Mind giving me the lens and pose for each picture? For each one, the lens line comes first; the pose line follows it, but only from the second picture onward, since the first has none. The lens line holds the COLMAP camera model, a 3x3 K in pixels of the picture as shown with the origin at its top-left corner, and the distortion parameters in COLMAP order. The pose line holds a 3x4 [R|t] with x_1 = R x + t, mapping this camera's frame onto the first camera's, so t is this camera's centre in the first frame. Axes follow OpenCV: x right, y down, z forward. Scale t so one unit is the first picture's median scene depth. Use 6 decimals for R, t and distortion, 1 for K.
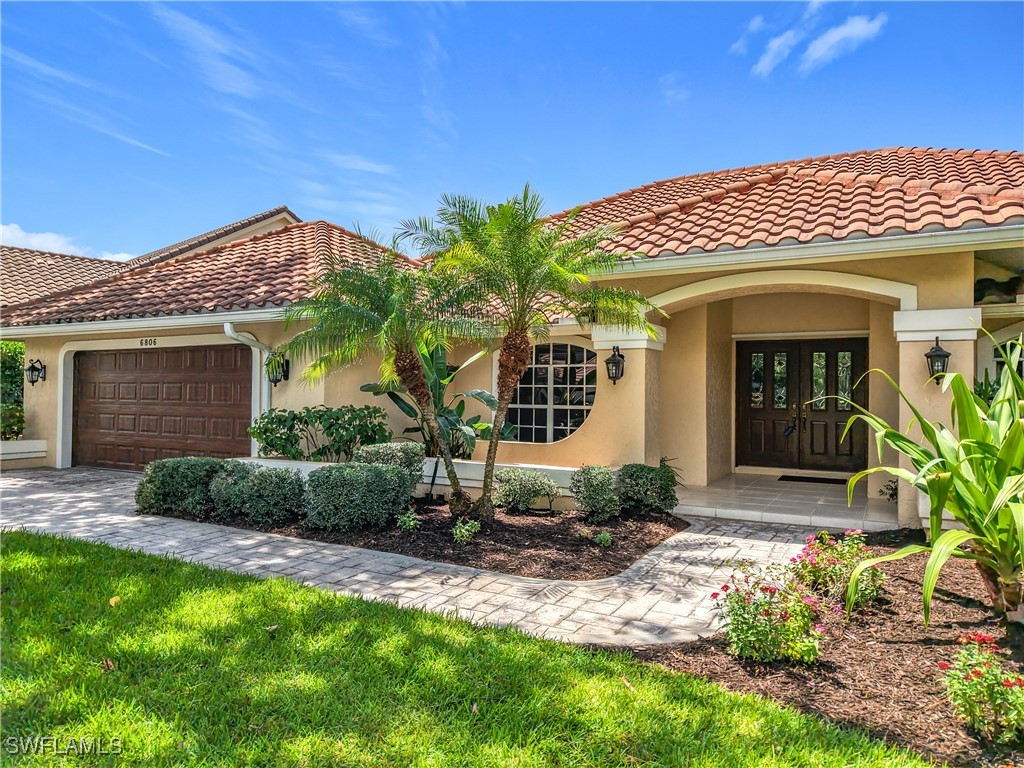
lens RADIAL K [[699.8, 0, 511.2], [0, 699.8, 384.5], [0, 0, 1]] dist [0.015565, -0.003262]
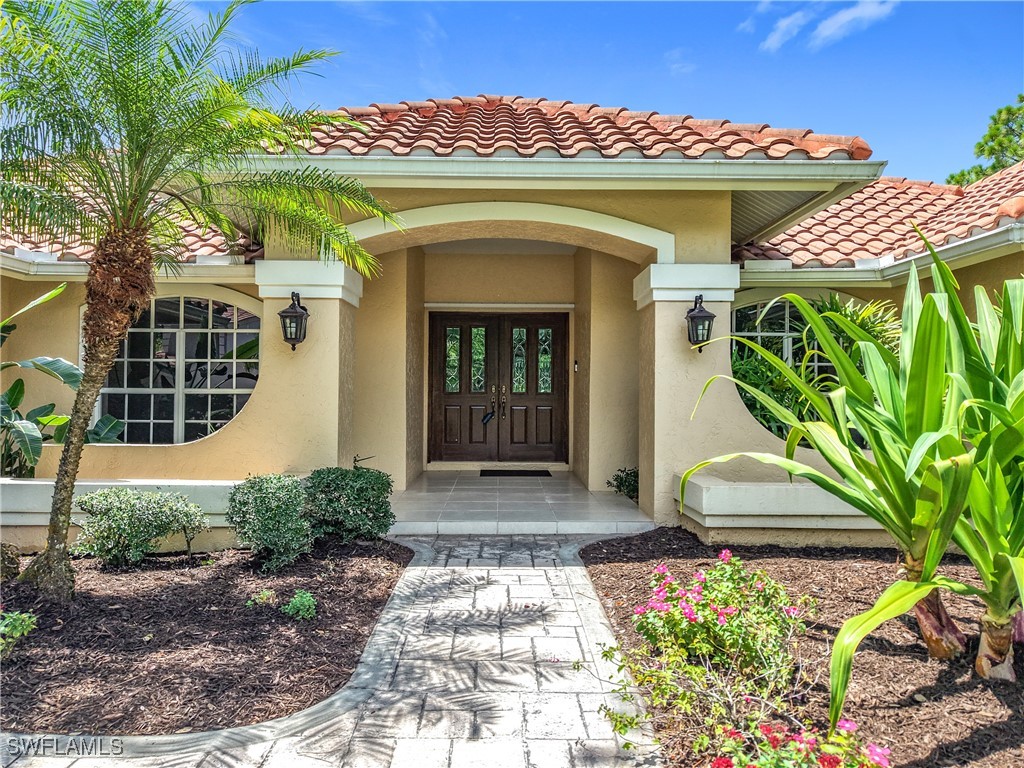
lens RADIAL K [[699.8, 0, 512.7], [0, 699.8, 380.3], [0, 0, 1]] dist [0.015565, -0.003262]
pose [[0.869205, 0.003224, 0.494442, -0.000353], [-0.001445, 0.999991, -0.003980, 0.032769], [-0.494450, 0.002745, 0.869201, 0.338825]]
